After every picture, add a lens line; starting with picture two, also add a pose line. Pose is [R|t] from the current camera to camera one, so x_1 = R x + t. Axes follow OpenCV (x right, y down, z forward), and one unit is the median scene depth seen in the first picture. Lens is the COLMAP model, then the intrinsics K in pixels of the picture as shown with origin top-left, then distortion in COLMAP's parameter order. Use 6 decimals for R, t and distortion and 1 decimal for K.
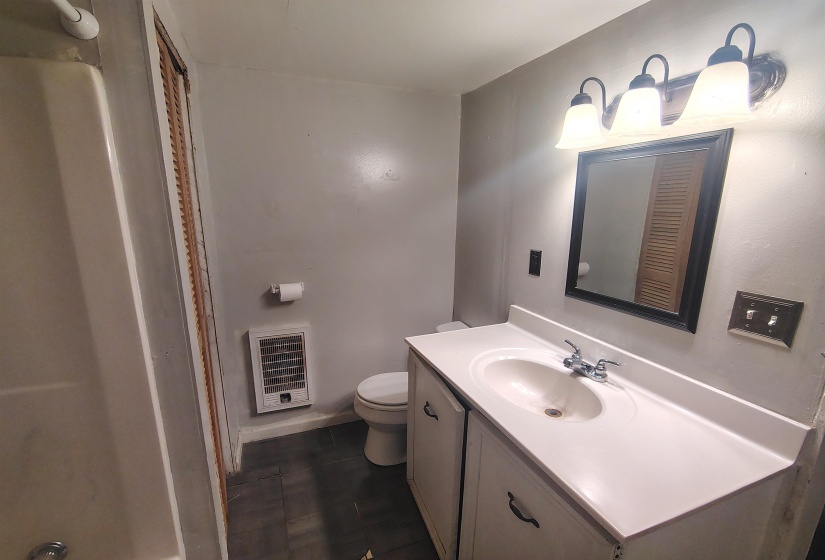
lens RADIAL K [[382.1, 0, 410.5], [0, 382.1, 297.0], [0, 0, 1]] dist [-0.001780, -0.000363]
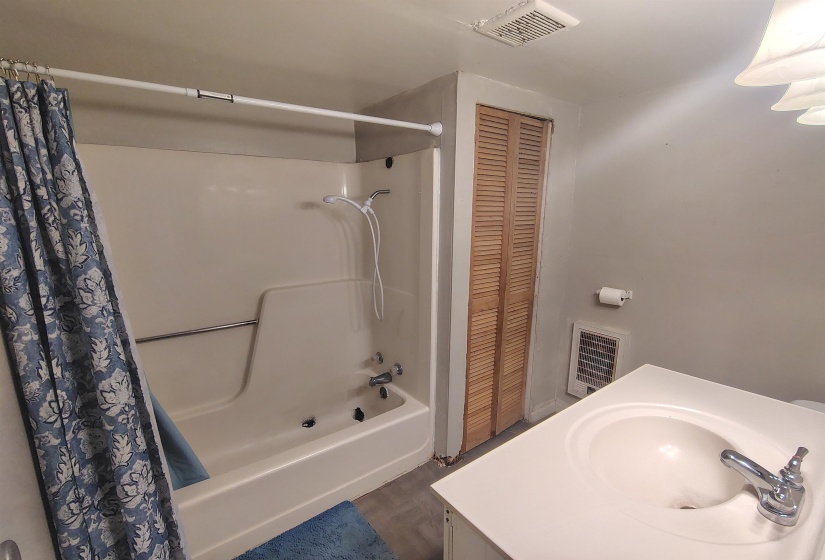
lens RADIAL K [[382.1, 0, 410.5], [0, 382.1, 297.0], [0, 0, 1]] dist [-0.001780, -0.000363]
pose [[0.258173, 0.211088, -0.942756, 0.521595], [-0.232070, 0.960816, 0.151580, -0.040460], [0.937812, 0.179651, 0.297043, 0.154541]]
